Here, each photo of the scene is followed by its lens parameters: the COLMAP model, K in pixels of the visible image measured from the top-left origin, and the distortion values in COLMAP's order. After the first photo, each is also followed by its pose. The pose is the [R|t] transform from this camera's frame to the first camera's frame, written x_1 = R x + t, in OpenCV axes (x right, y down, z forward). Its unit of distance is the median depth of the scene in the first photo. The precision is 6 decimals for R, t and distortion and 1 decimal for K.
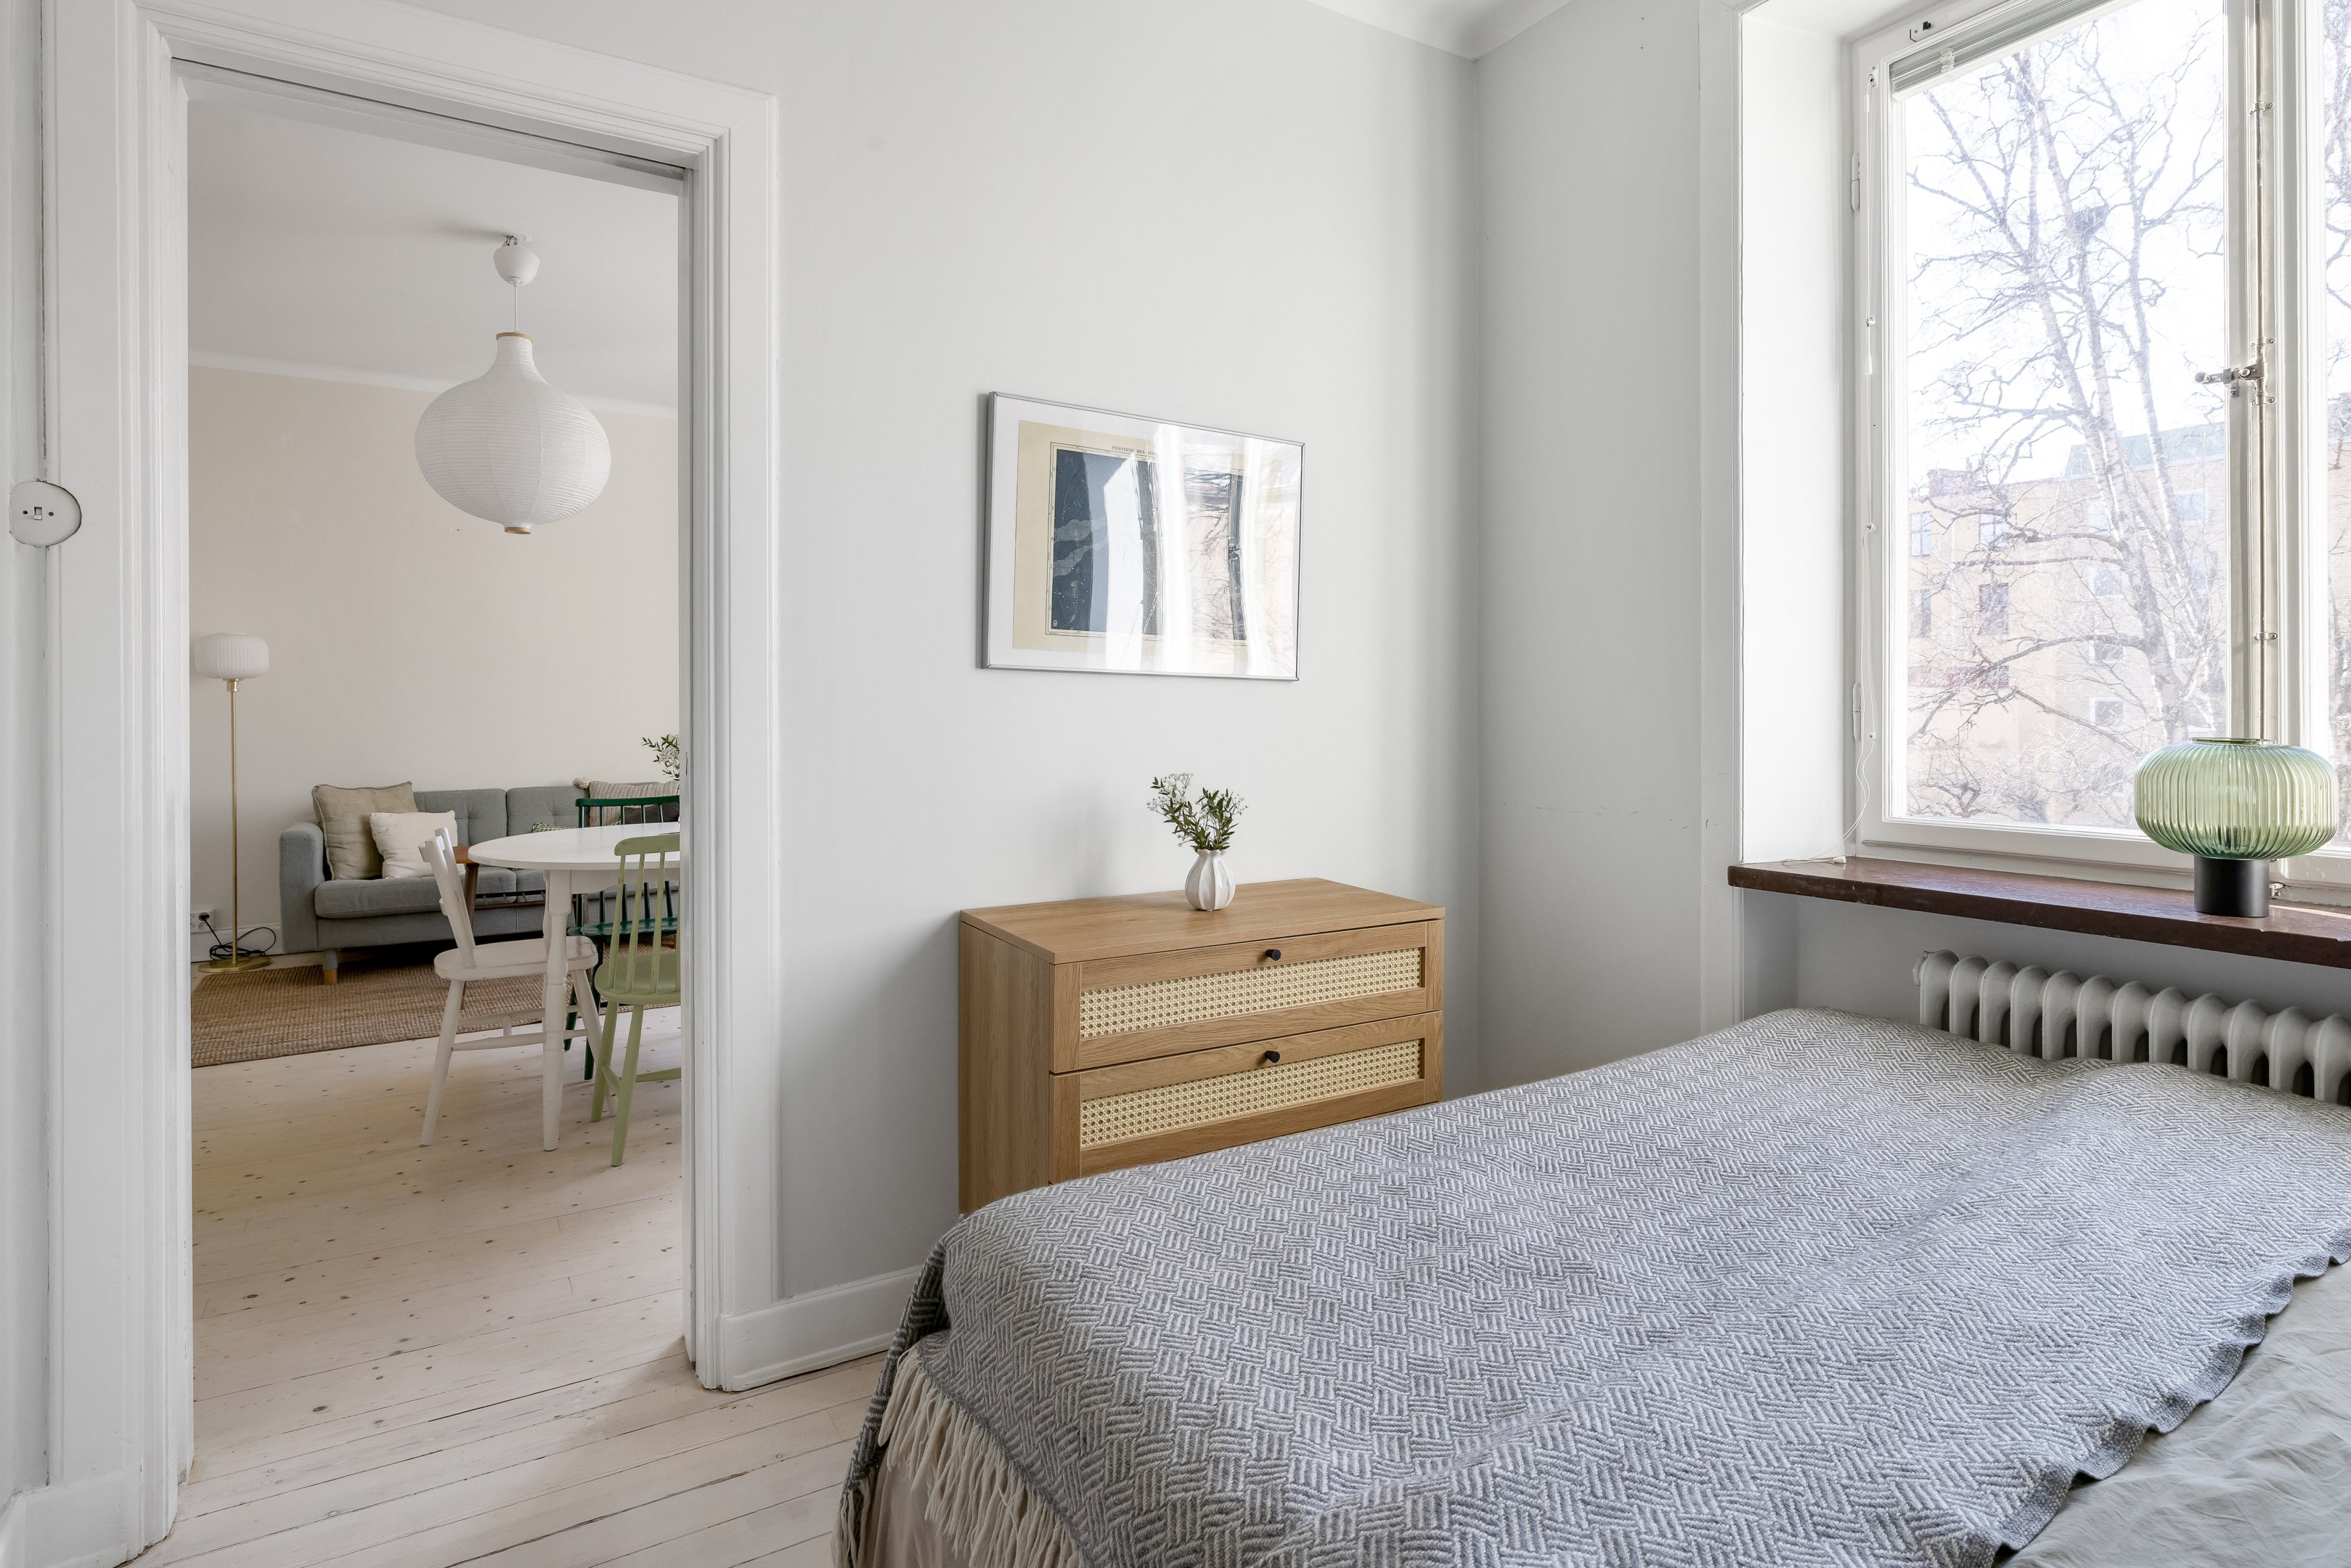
lens RADIAL K [[1216.7, 0, 1177.9], [0, 1216.7, 707.4], [0, 0, 1]] dist [-0.001449, 0.000958]
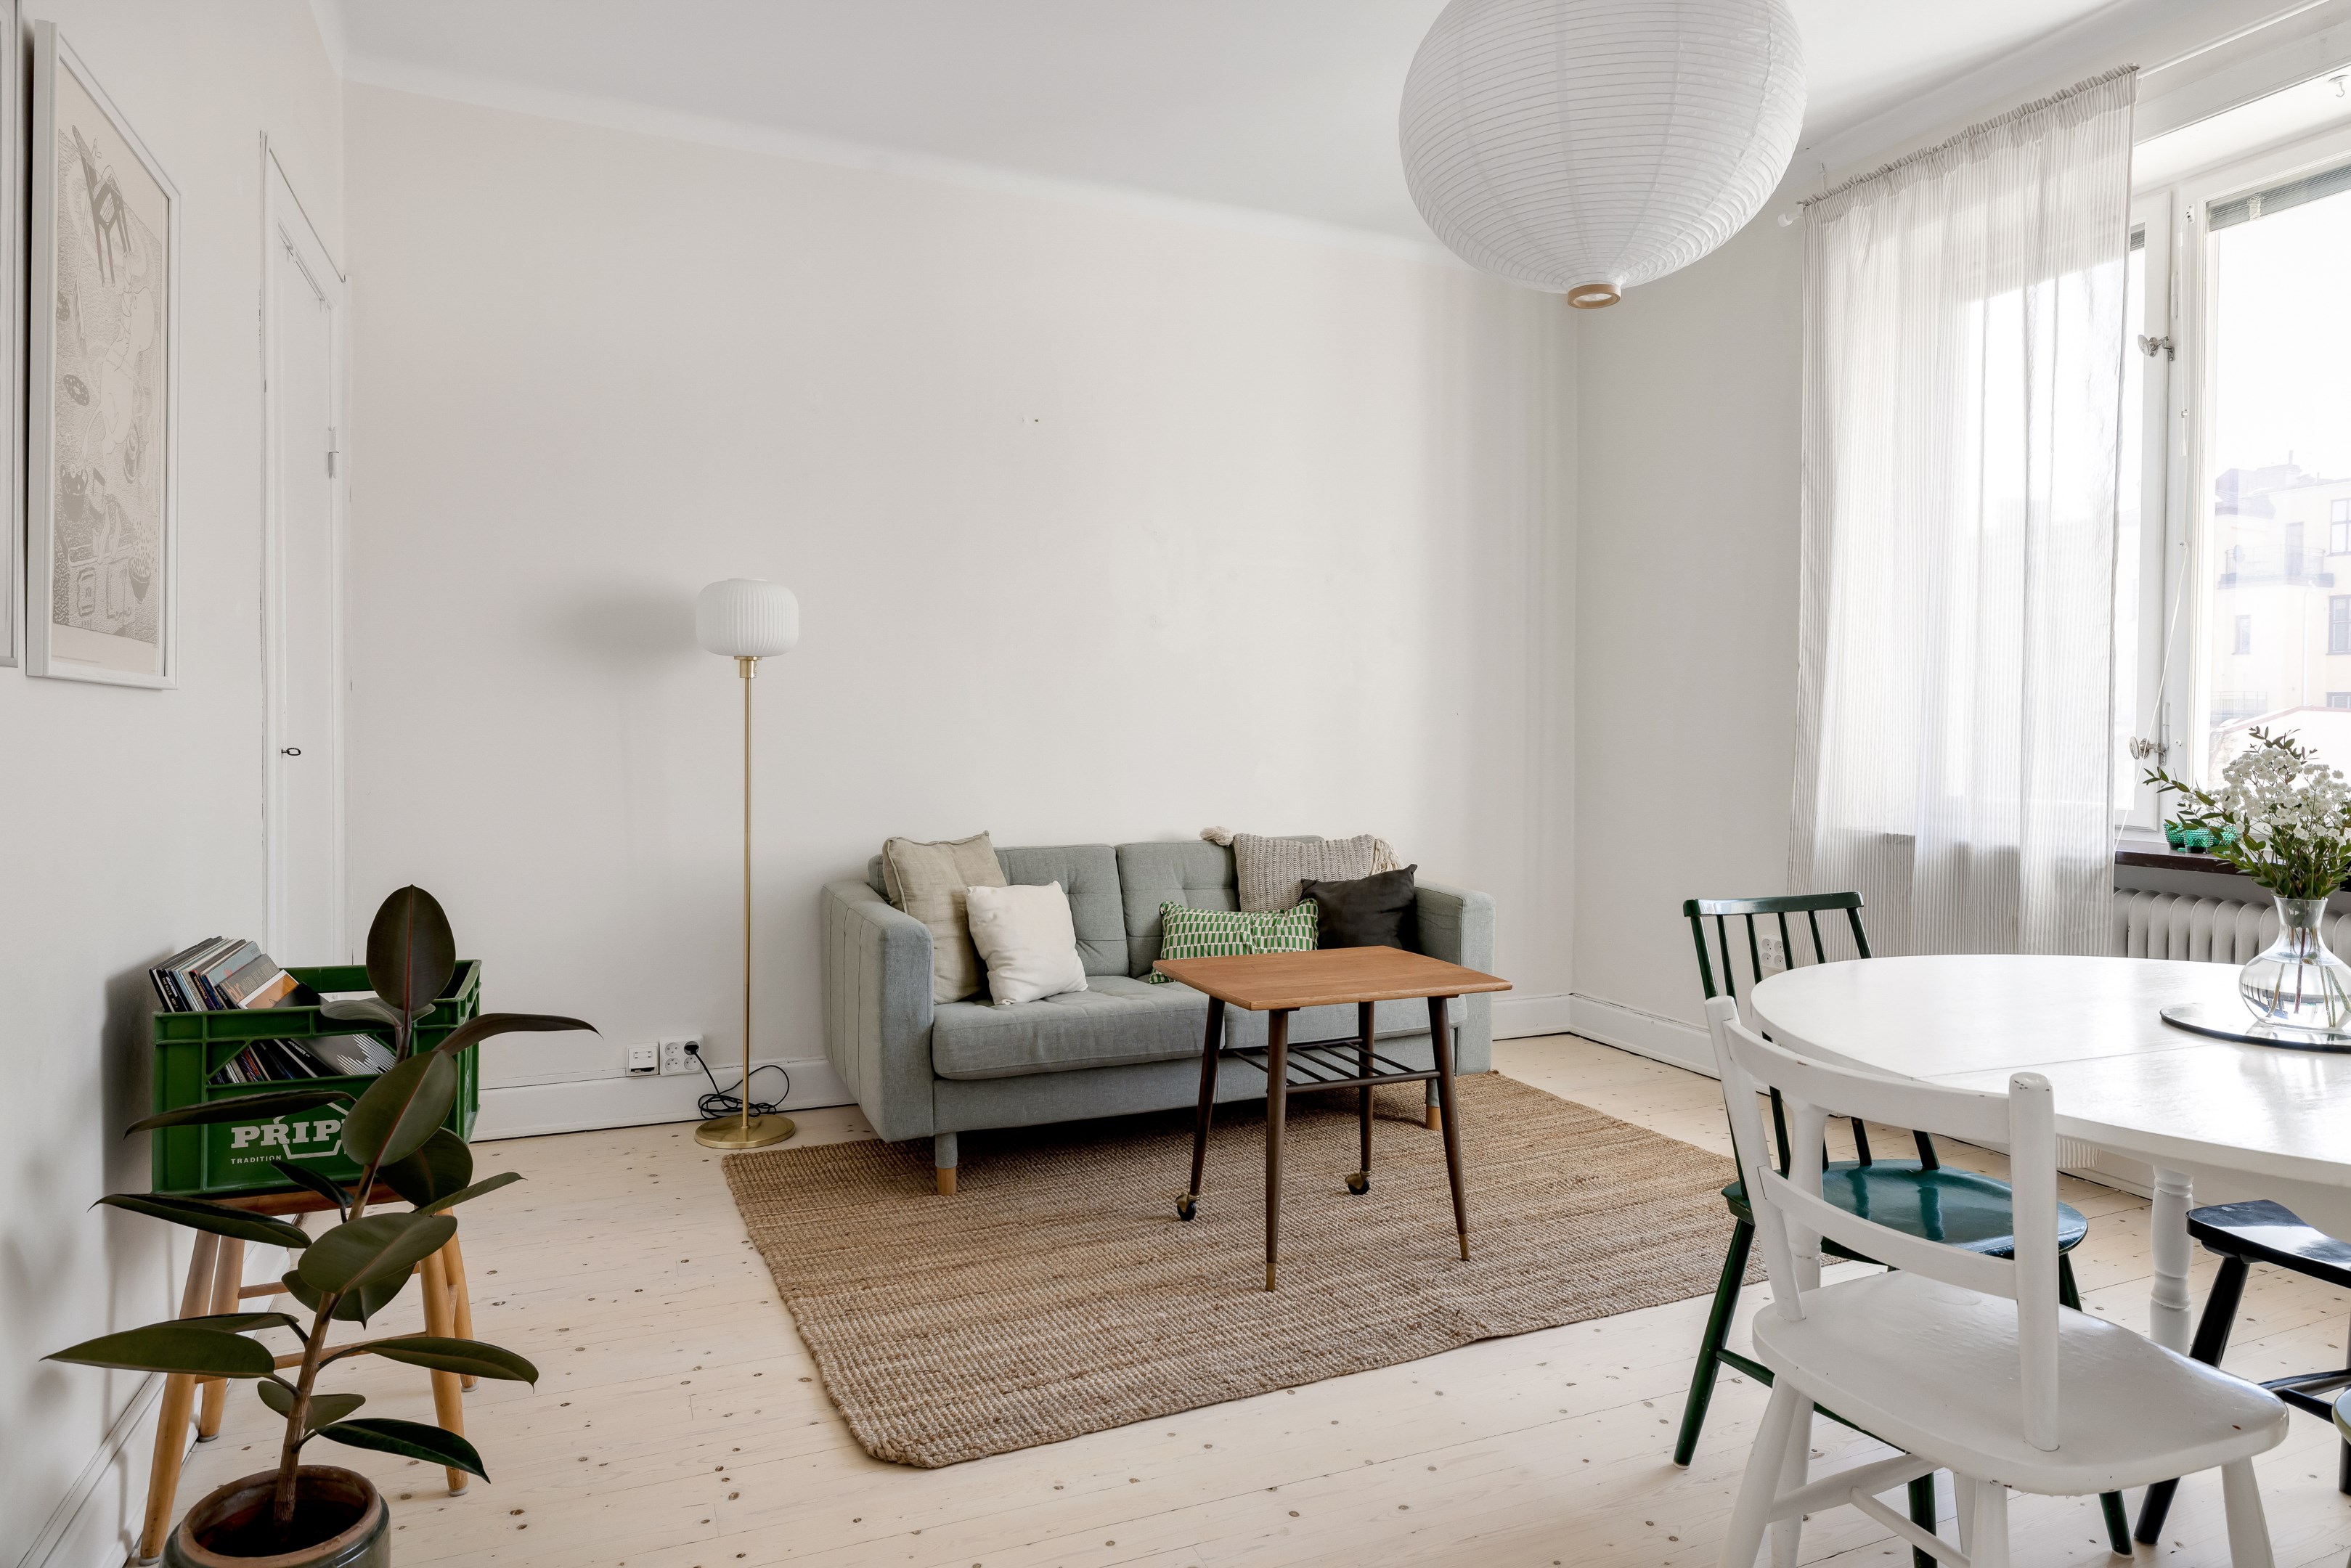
lens RADIAL K [[1385.0, 0, 1182.5], [0, 1385.0, 758.6], [0, 0, 1]] dist [-0.006357, 0.003024]
pose [[0.988744, 0.013235, -0.149029, -1.060158], [-0.010537, 0.999766, 0.018876, 0.026183], [0.149244, -0.017093, 0.988653, 0.819727]]
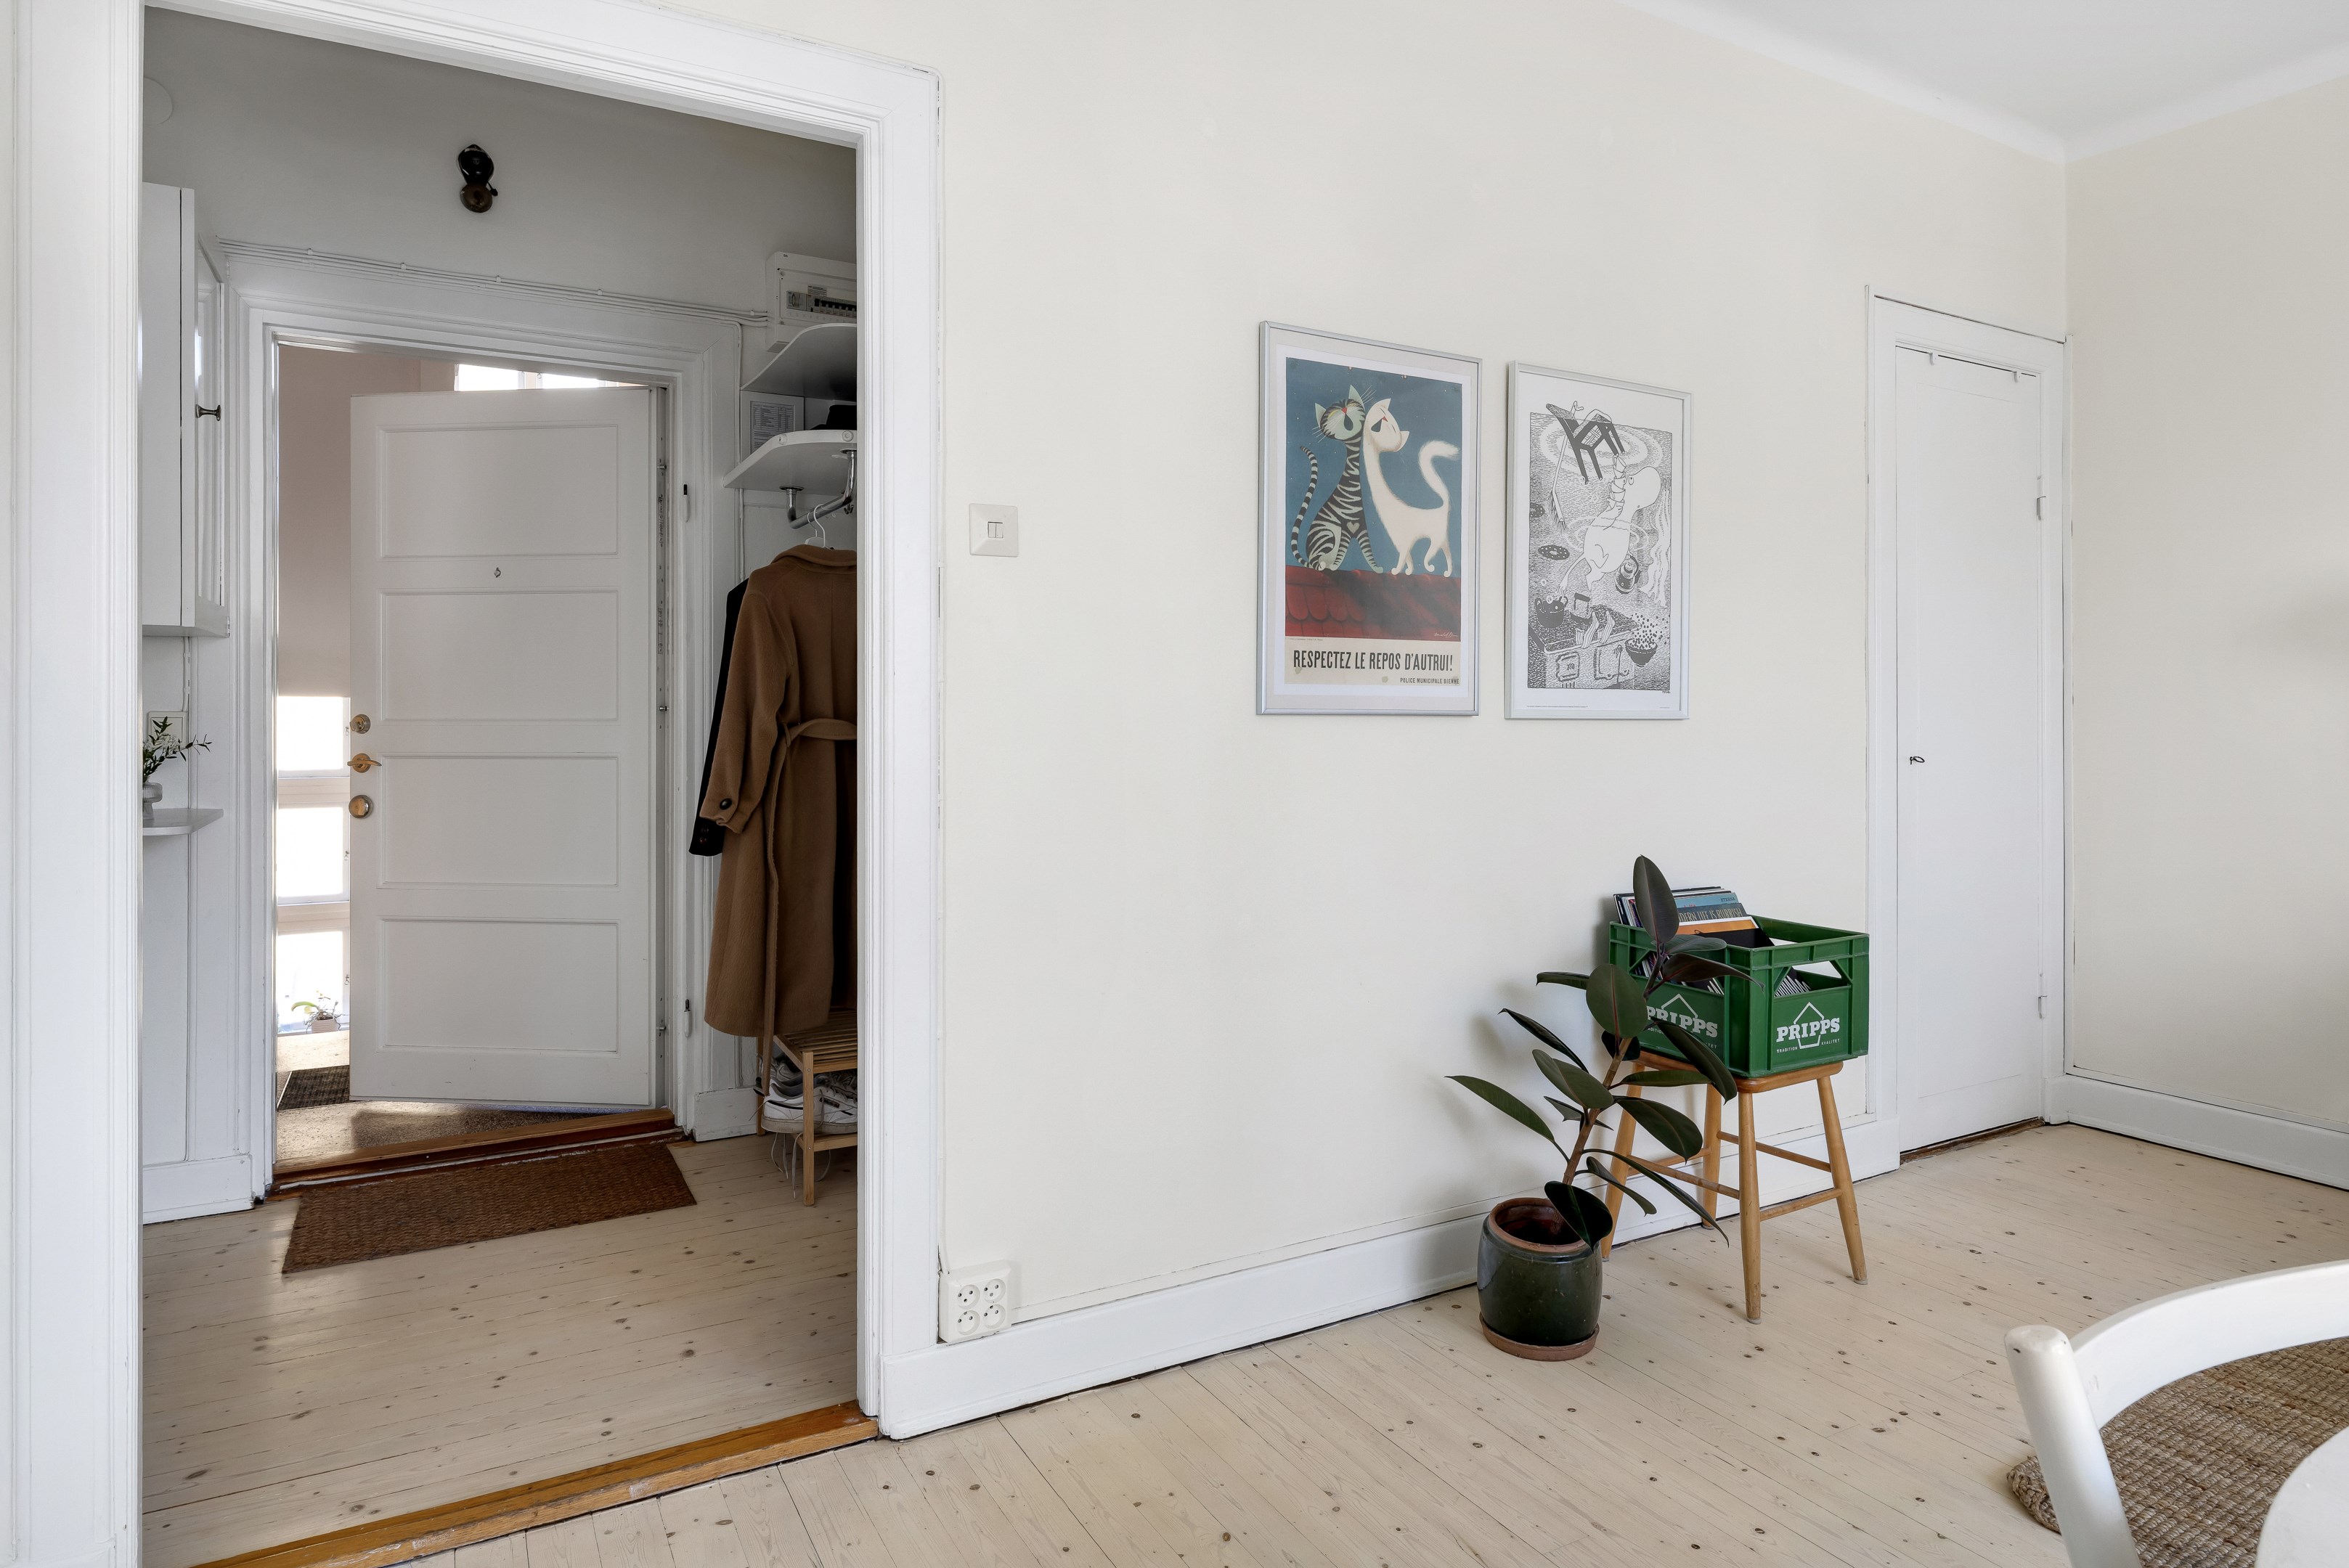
lens RADIAL K [[1330.4, 0, 1190.3], [0, 1330.4, 723.2], [0, 0, 1]] dist [-0.004986, 0.005100]
pose [[-0.047501, 0.004964, -0.998859, -0.520623], [0.001702, 0.999987, 0.004889, 0.002807], [0.998870, -0.001467, -0.047509, 1.172421]]
